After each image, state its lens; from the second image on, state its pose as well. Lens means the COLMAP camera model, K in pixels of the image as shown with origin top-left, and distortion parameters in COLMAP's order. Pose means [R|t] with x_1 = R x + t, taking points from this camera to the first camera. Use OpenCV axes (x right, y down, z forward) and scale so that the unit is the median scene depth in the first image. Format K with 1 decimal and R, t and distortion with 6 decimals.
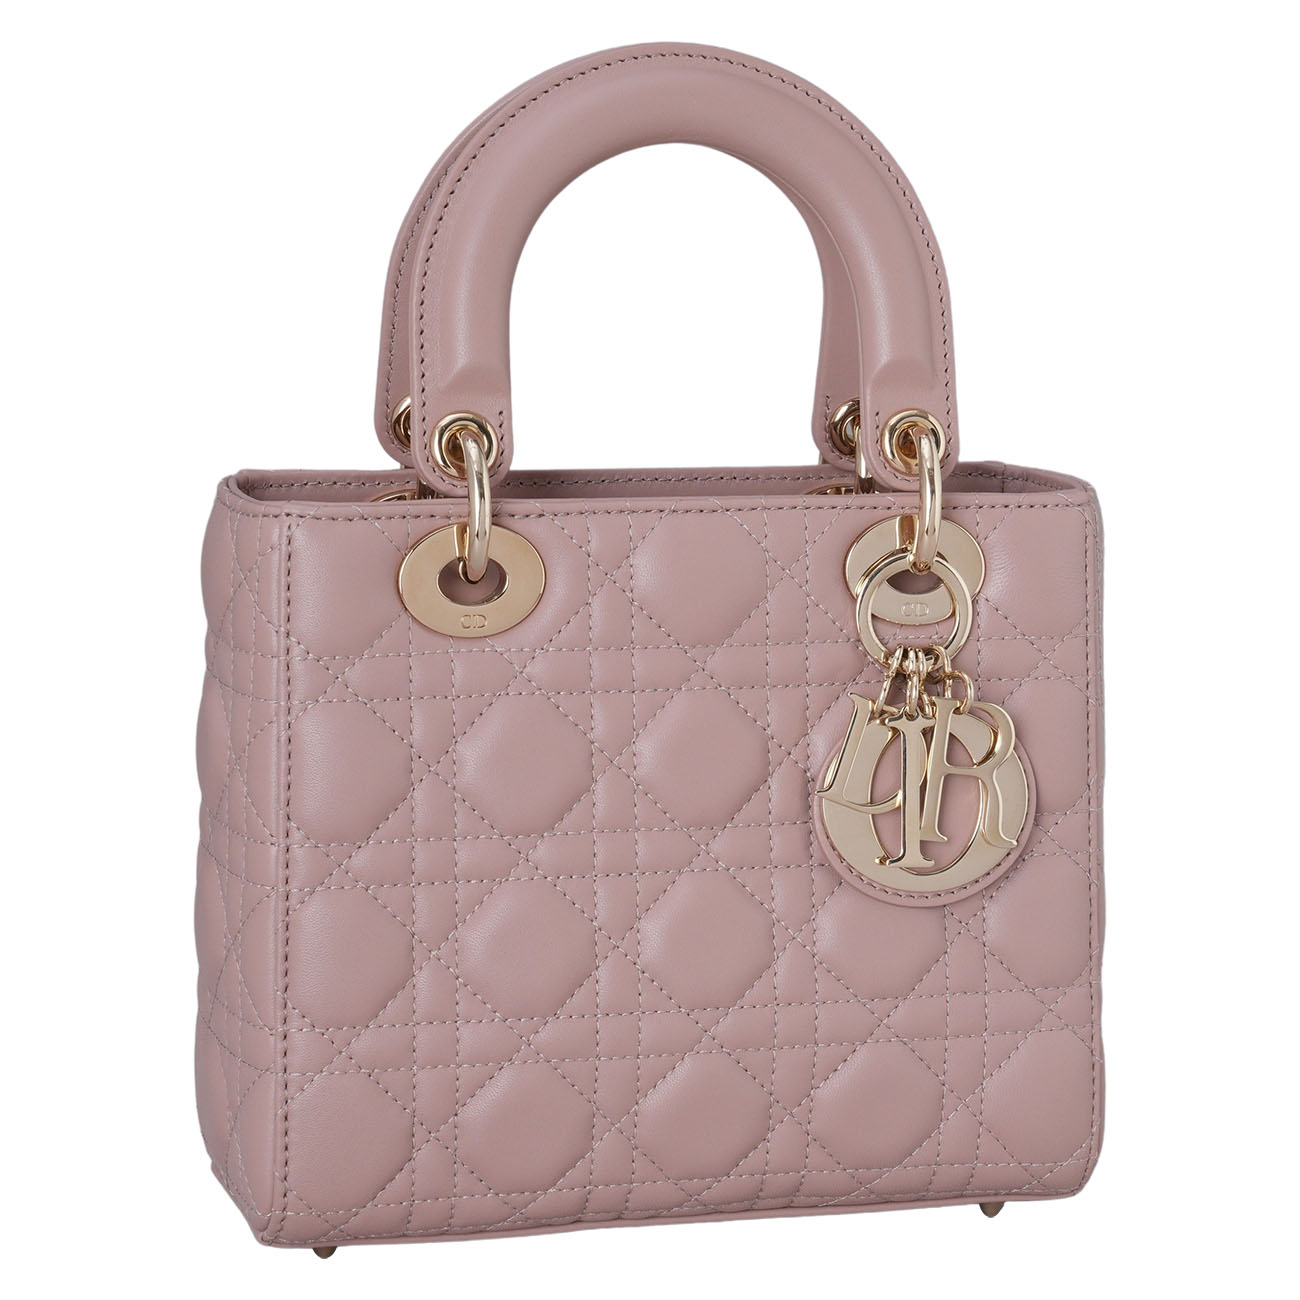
lens RADIAL K [[2979.3, 0, 656.2], [0, 2979.3, 646.0], [0, 0, 1]] dist [0.158702, 0.000000]
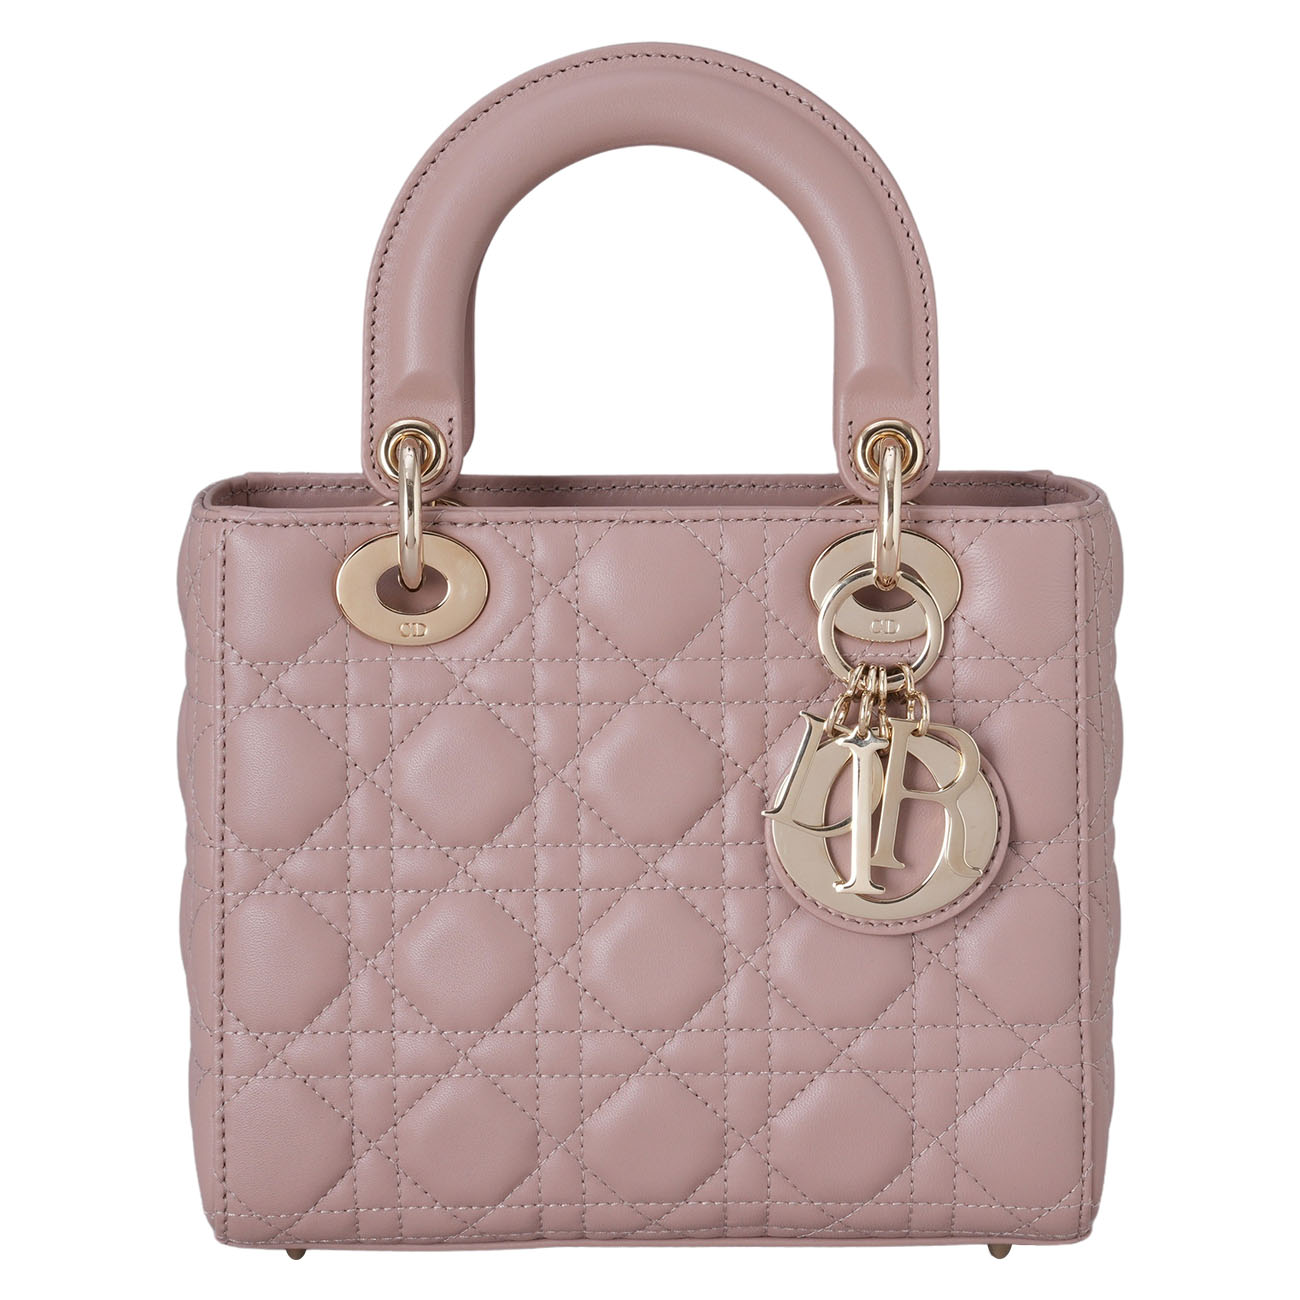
lens RADIAL K [[2979.3, 0, 651.4], [0, 2979.3, 652.0], [0, 0, 1]] dist [0.158702, 0.000000]
pose [[0.980770, 0.022166, -0.193904, 0.202947], [-0.021509, 0.999754, 0.005494, -0.007743], [0.193978, -0.001217, 0.981005, 0.039337]]
